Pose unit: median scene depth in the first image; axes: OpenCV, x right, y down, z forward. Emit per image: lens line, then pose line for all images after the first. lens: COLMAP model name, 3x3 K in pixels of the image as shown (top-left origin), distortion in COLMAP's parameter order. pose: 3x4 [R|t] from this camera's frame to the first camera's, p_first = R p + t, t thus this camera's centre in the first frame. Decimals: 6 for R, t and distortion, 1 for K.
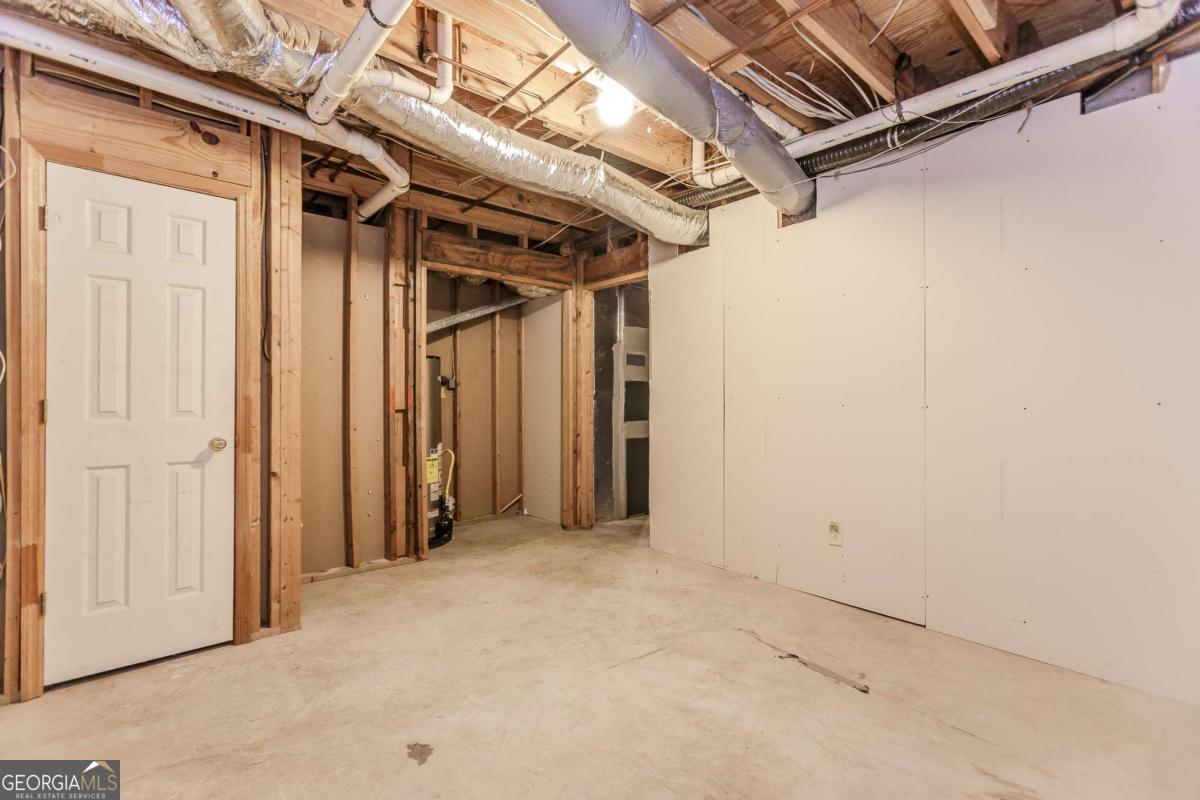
lens RADIAL K [[551.4, 0, 596.3], [0, 551.4, 396.8], [0, 0, 1]] dist [-0.008029, 0.006932]
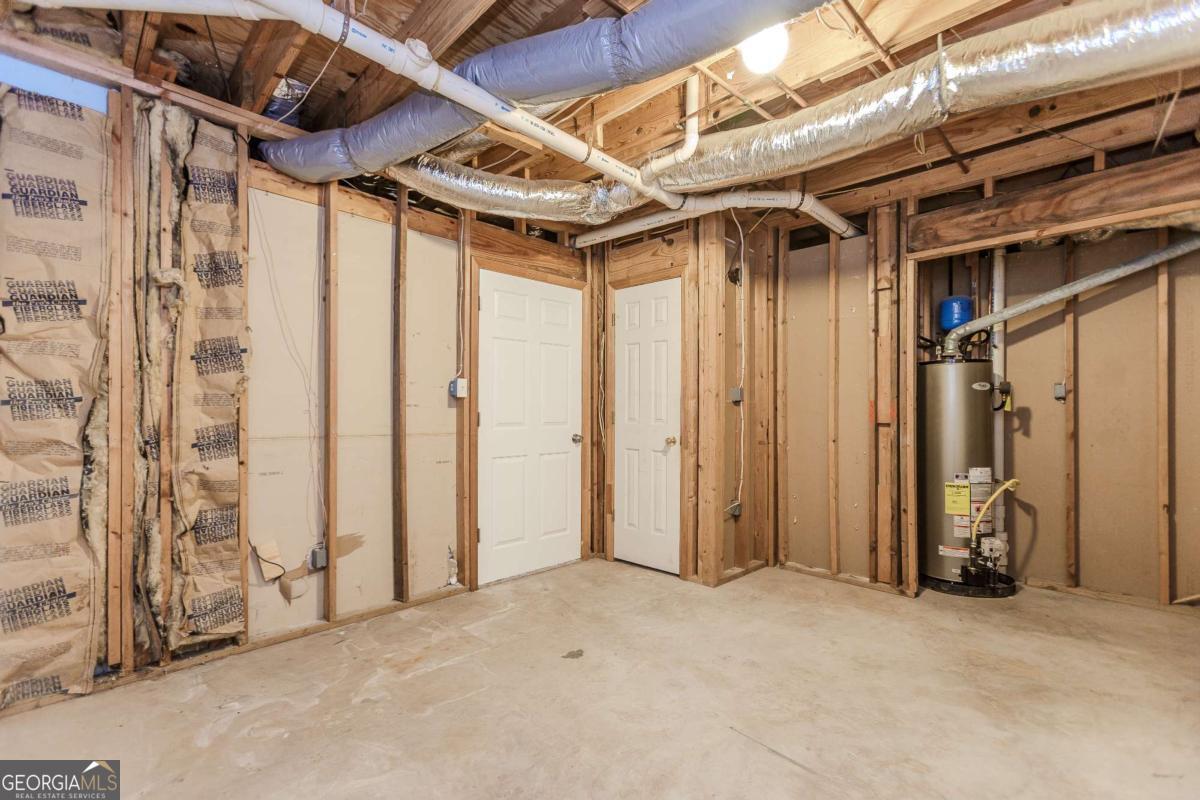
lens RADIAL K [[551.4, 0, 597.5], [0, 551.4, 407.4], [0, 0, 1]] dist [-0.008029, 0.006932]
pose [[0.050628, -0.008850, -0.998678, 0.631994], [0.002021, 0.999960, -0.008759, 0.003917], [0.998716, -0.001575, 0.050644, 0.548937]]
